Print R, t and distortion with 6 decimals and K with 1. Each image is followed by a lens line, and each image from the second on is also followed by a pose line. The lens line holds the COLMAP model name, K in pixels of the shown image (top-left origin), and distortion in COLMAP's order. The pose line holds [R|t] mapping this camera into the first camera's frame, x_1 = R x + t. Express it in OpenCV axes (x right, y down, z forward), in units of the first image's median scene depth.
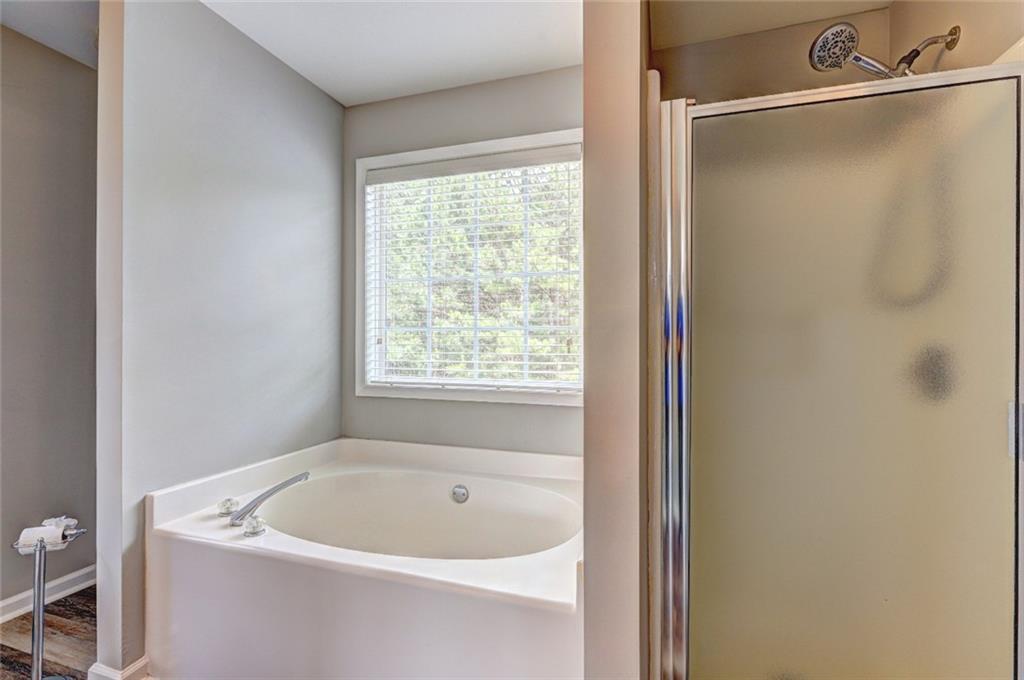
lens RADIAL K [[462.8, 0, 512.0], [0, 462.8, 334.8], [0, 0, 1]] dist [-0.000822, -0.000303]
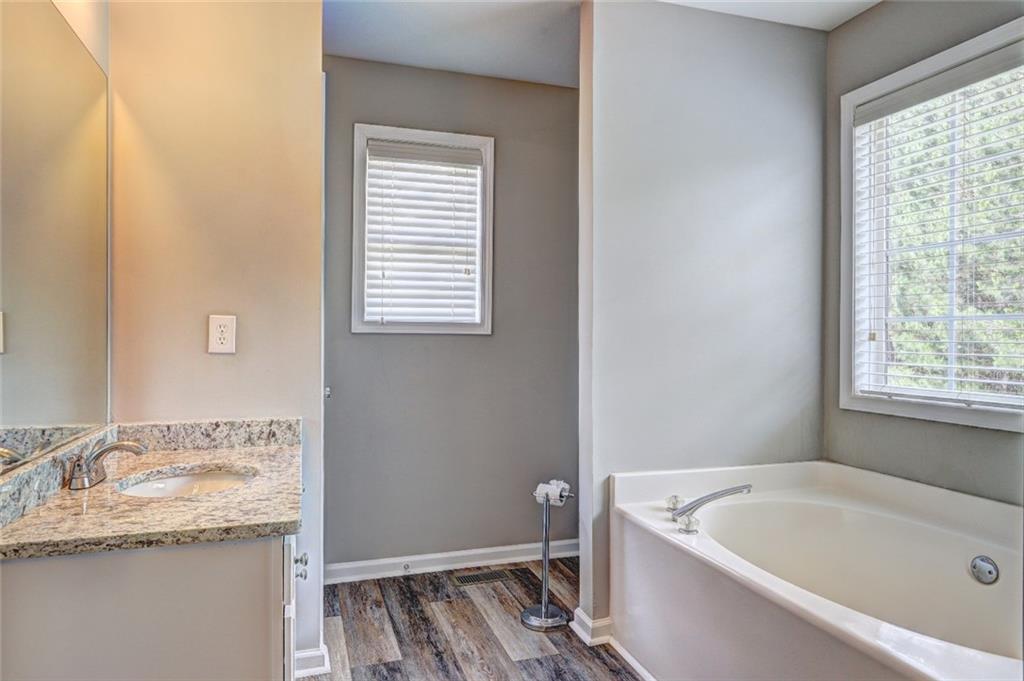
lens RADIAL K [[647.6, 0, 513.1], [0, 647.6, 339.7], [0, 0, 1]] dist [-0.001833, 0.001929]
pose [[0.594151, 0.005921, -0.804332, 0.296133], [0.008794, 0.999865, 0.013857, -0.000426], [0.804305, -0.015306, 0.594019, -0.098485]]
